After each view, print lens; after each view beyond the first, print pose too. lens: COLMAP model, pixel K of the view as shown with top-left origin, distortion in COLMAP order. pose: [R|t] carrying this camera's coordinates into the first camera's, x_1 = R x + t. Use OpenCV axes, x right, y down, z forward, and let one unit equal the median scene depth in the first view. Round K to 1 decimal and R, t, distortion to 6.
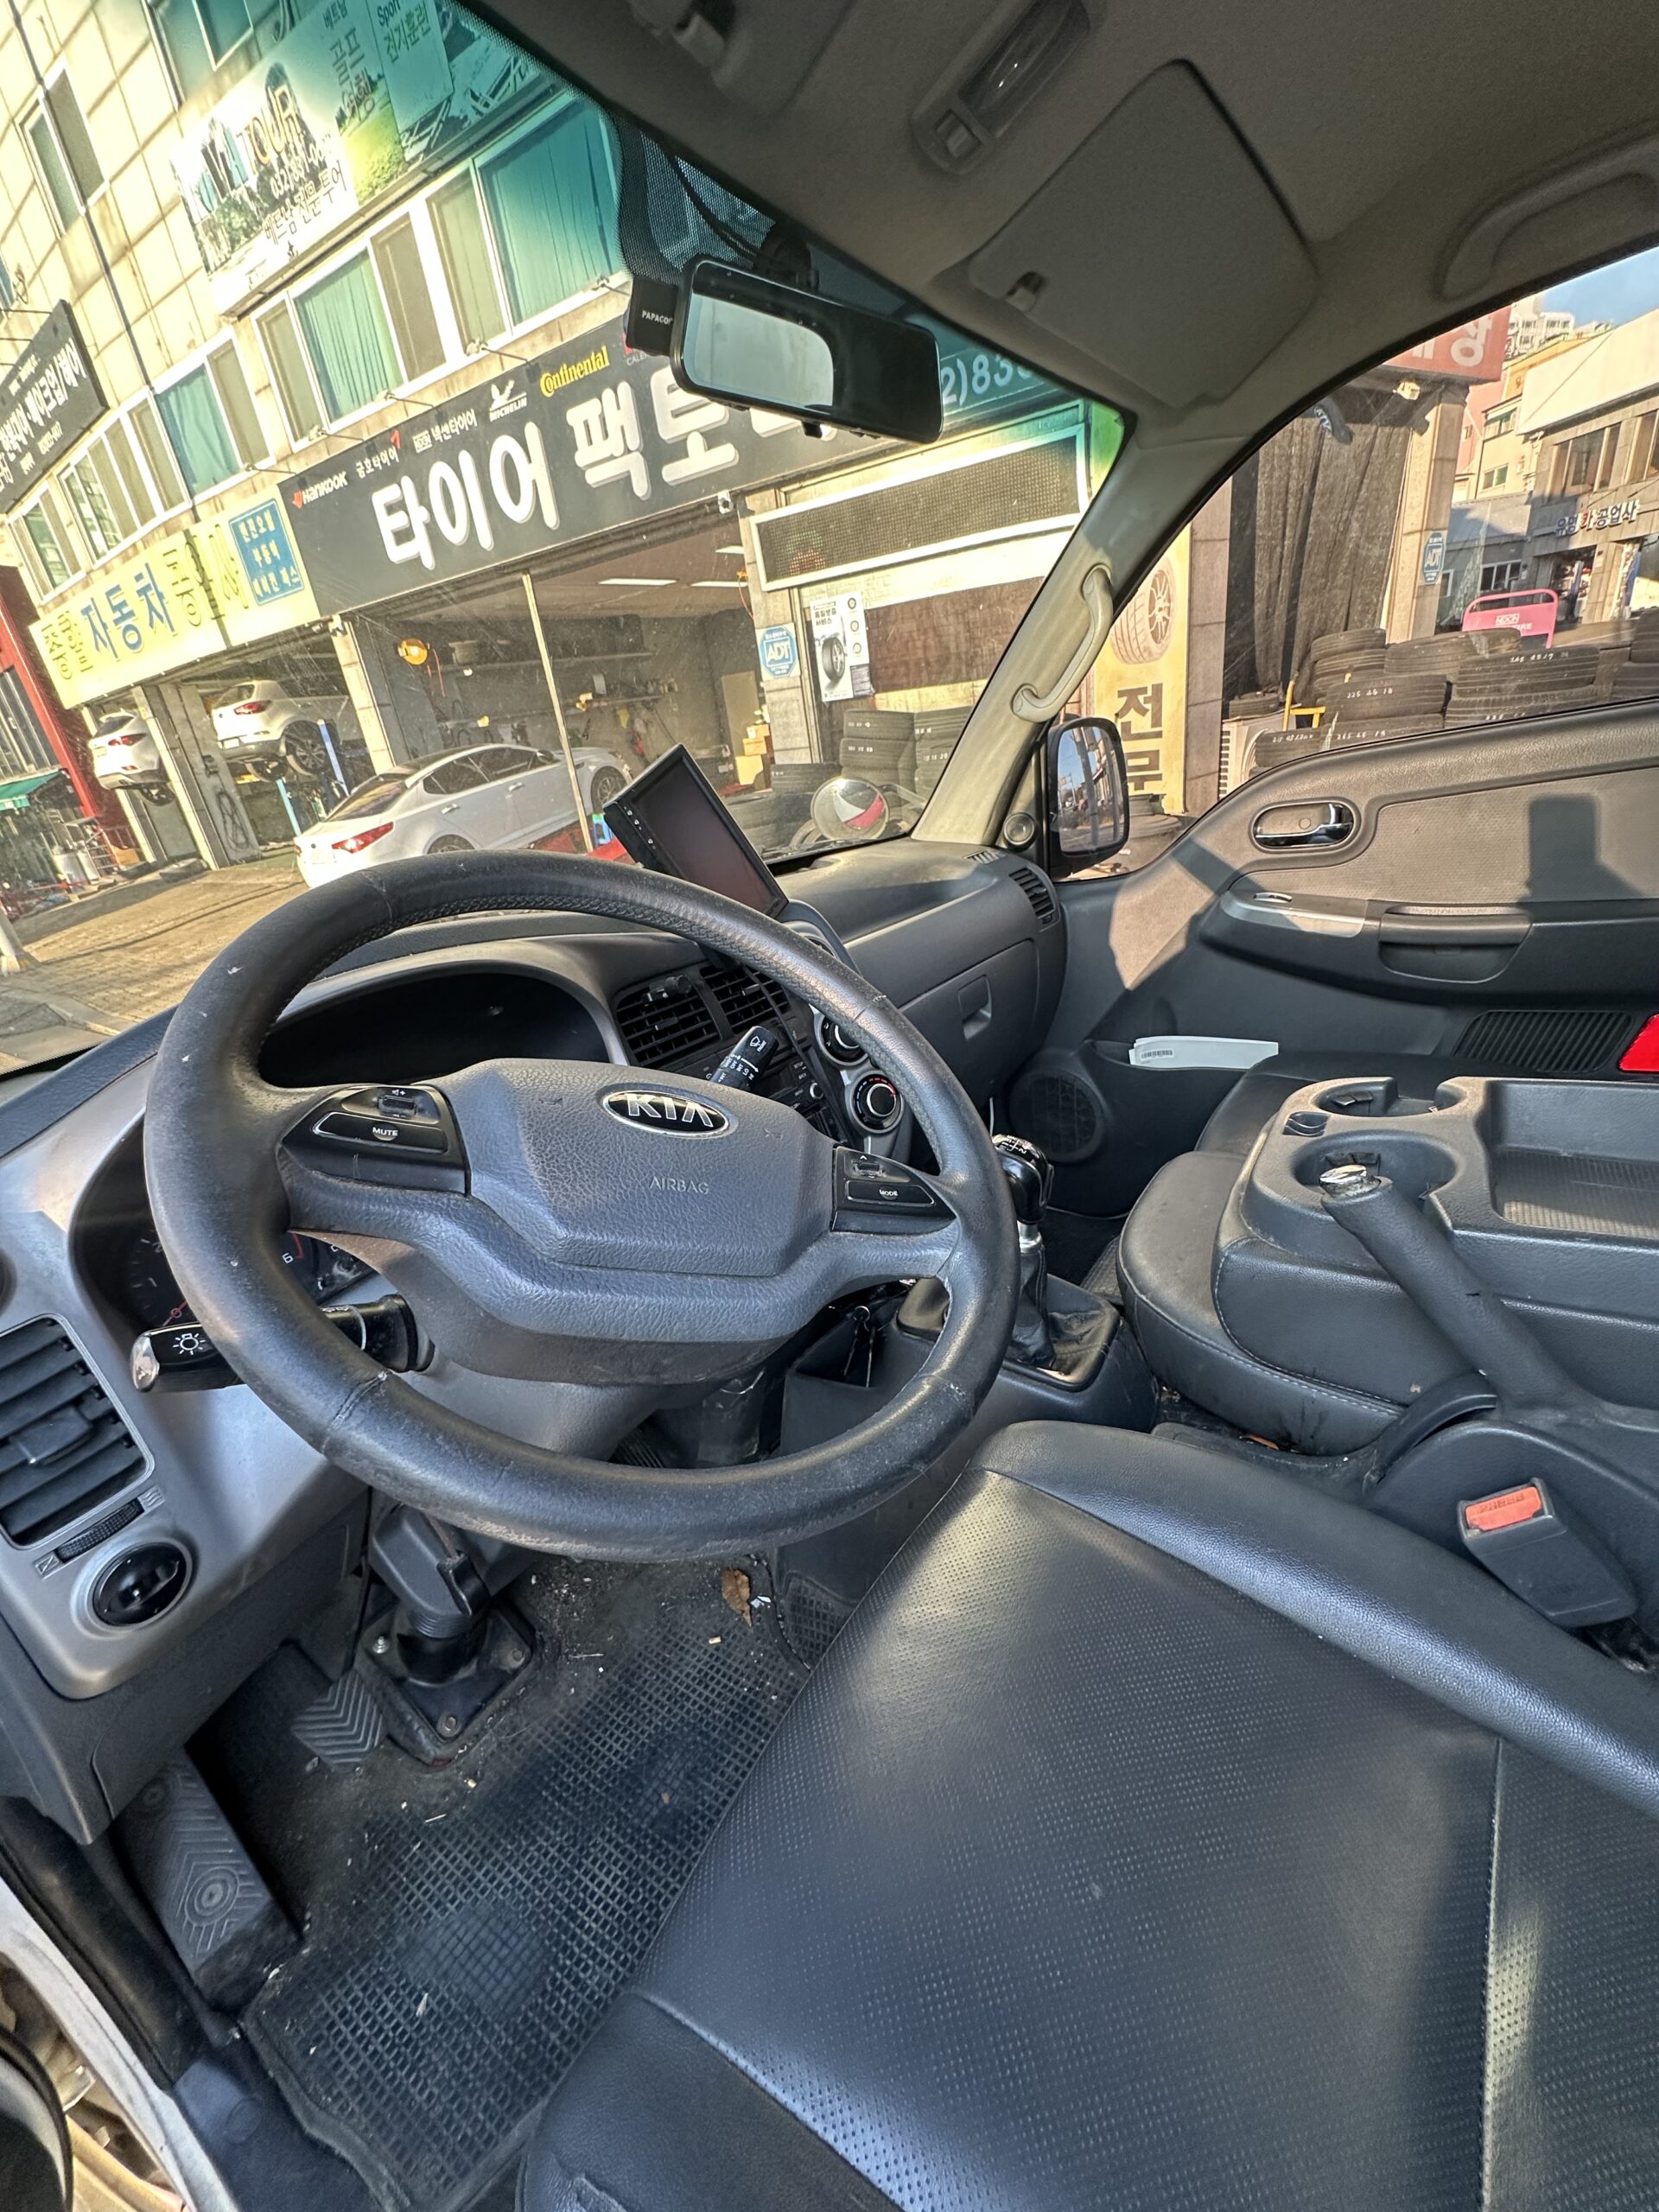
lens RADIAL K [[886.1, 0, 829.5], [0, 886.1, 1106.0], [0, 0, 1]] dist [-0.004394, -0.000124]
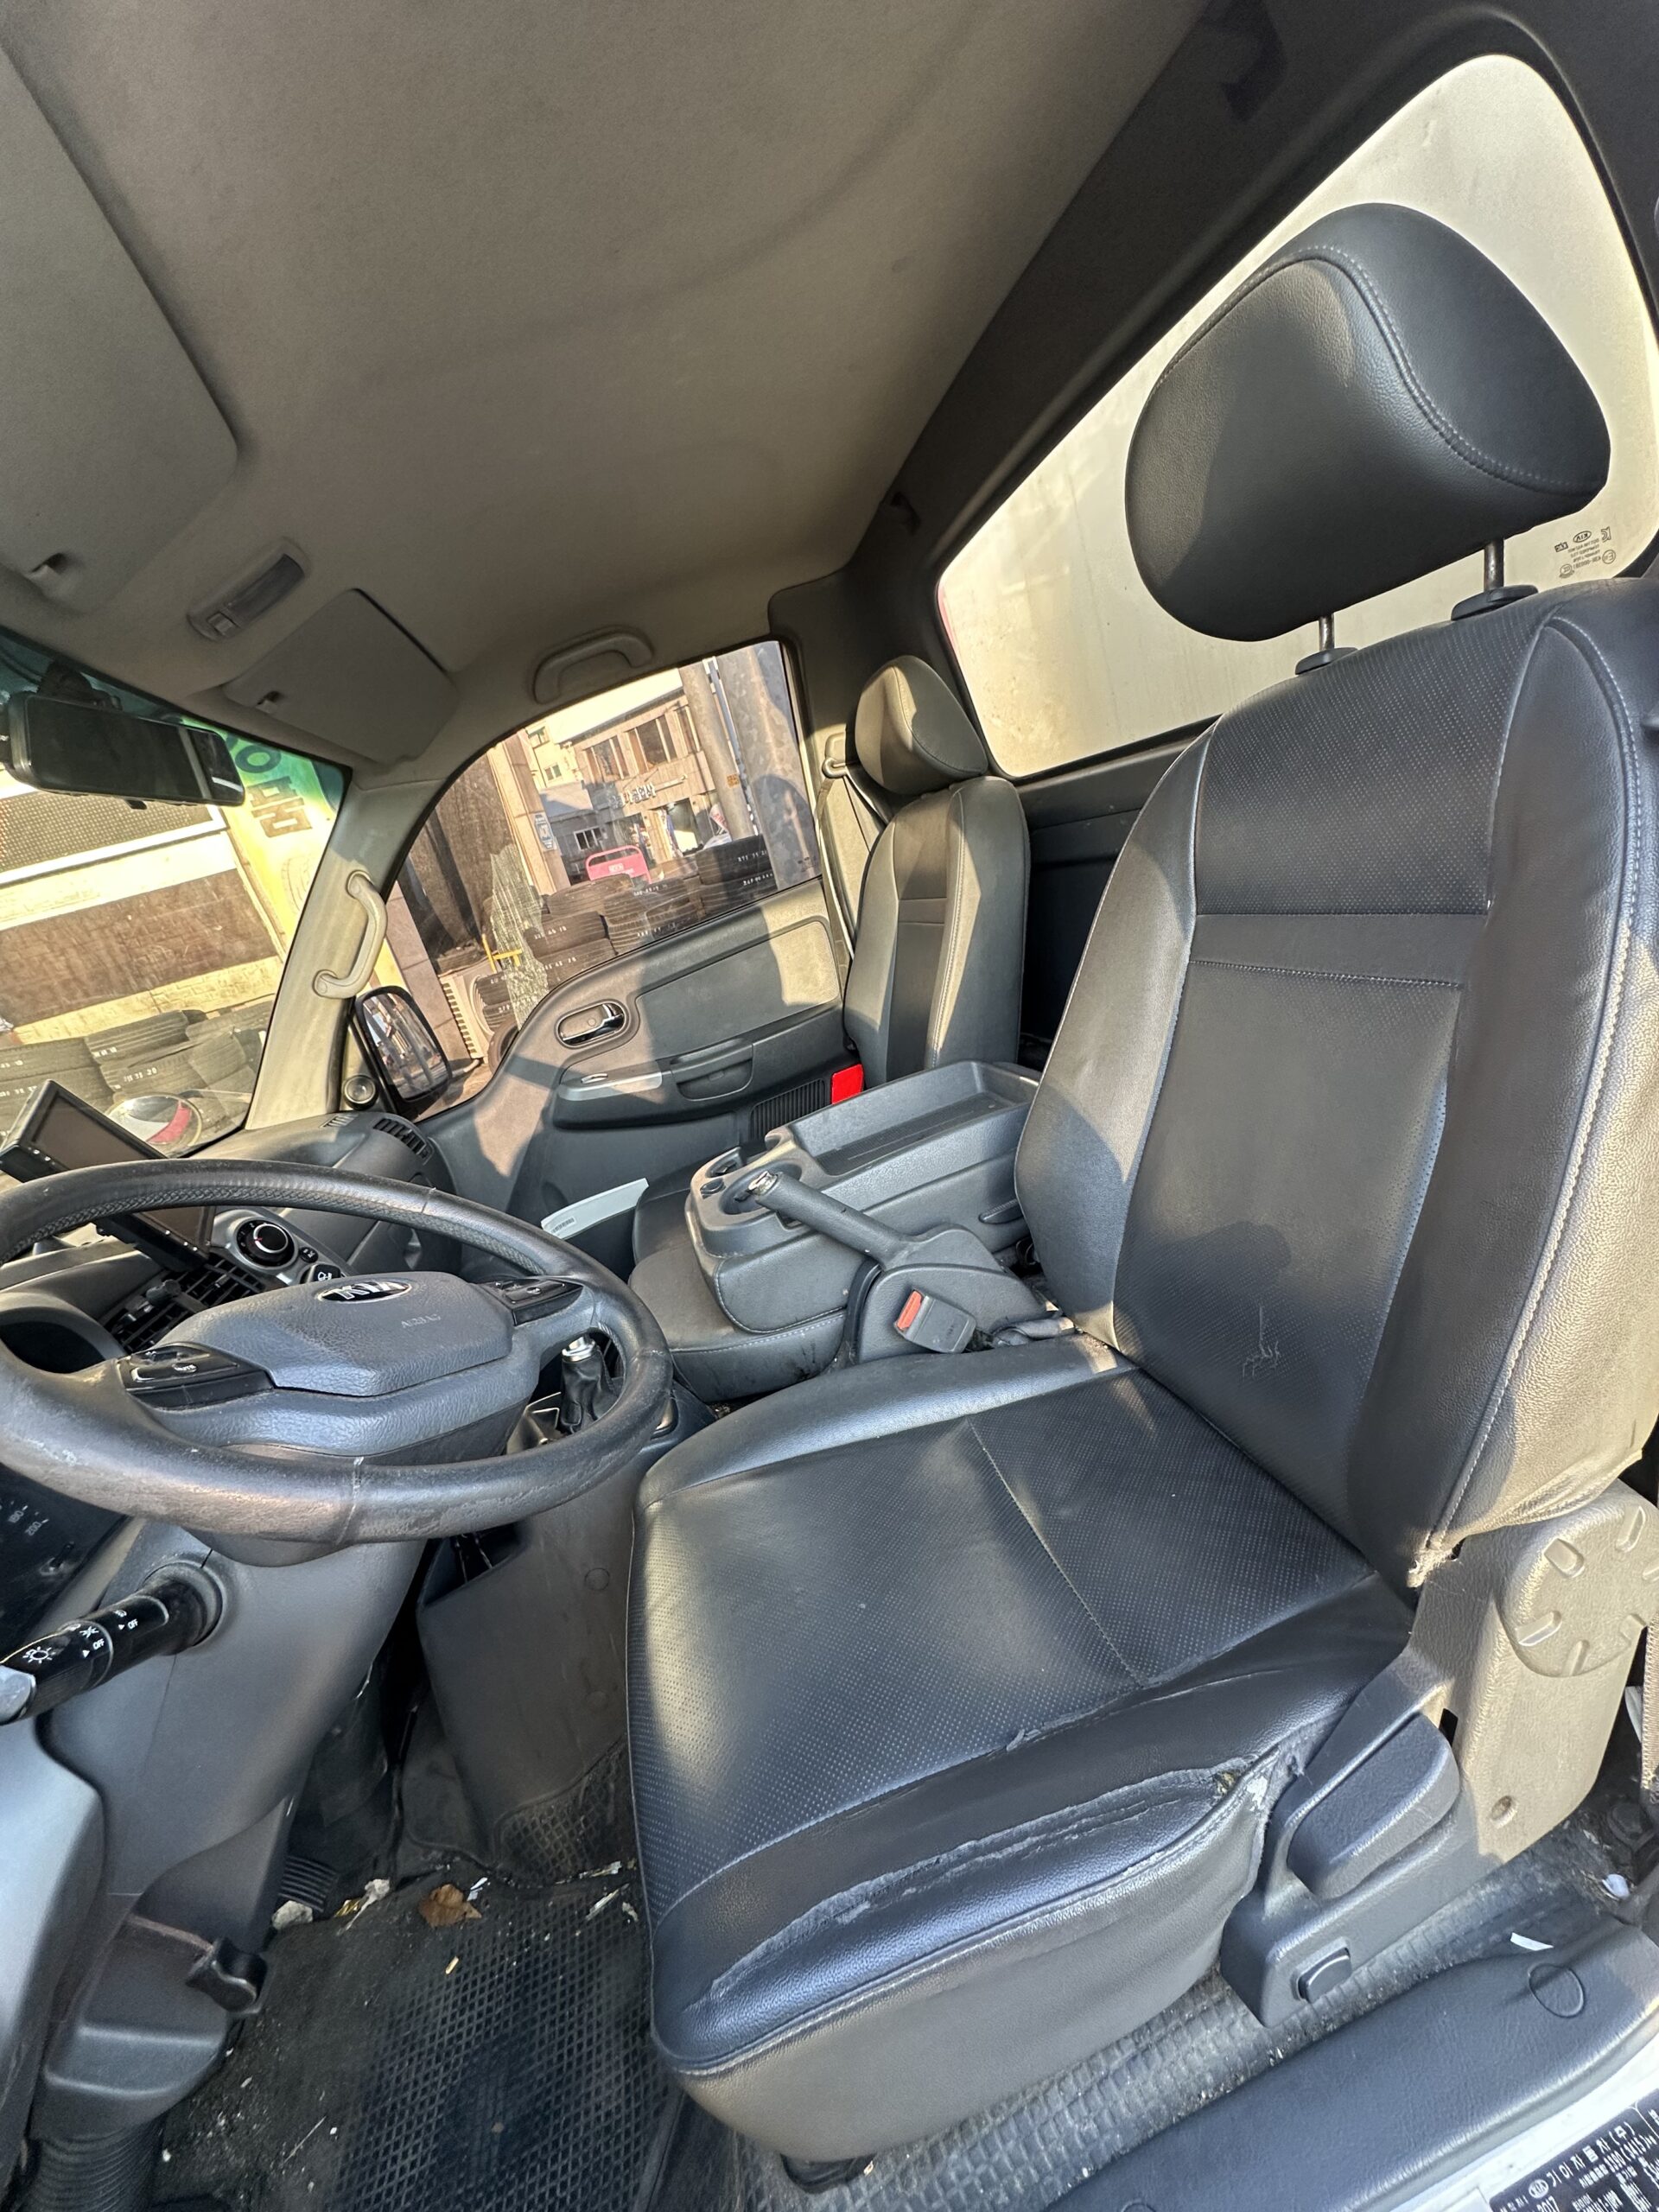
lens RADIAL K [[886.1, 0, 829.5], [0, 886.1, 1106.0], [0, 0, 1]] dist [-0.004394, -0.000124]
pose [[0.669506, -0.288550, 0.684471, -0.168907], [0.456617, 0.886676, -0.072841, 0.053289], [-0.585886, 0.361308, 0.725392, -0.132501]]
